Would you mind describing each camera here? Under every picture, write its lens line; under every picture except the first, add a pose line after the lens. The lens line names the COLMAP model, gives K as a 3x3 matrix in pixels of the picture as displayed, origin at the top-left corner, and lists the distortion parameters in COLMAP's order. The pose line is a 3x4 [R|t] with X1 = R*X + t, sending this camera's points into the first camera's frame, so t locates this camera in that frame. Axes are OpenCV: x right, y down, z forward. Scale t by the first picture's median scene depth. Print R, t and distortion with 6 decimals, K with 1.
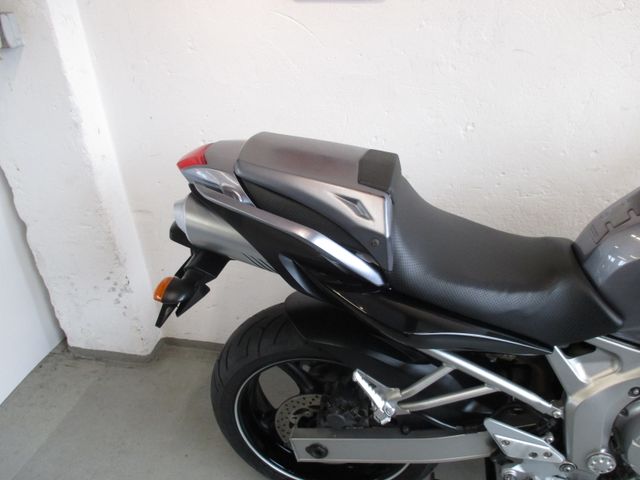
lens RADIAL K [[527.9, 0, 320.0], [0, 527.9, 240.0], [0, 0, 1]] dist [-0.047407, 0.016066]
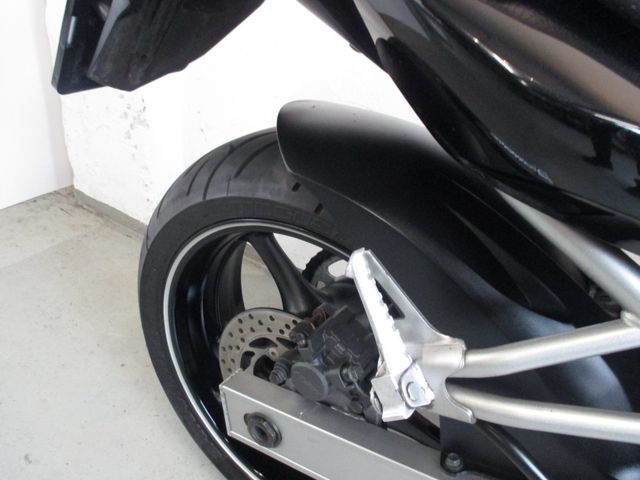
lens RADIAL K [[527.9, 0, 320.0], [0, 527.9, 240.0], [0, 0, 1]] dist [-0.047407, 0.016066]
pose [[0.920592, 0.306527, -0.241973, 0.102217], [-0.300991, 0.951707, 0.060478, 0.182840], [0.248826, 0.017157, 0.968396, 0.518468]]
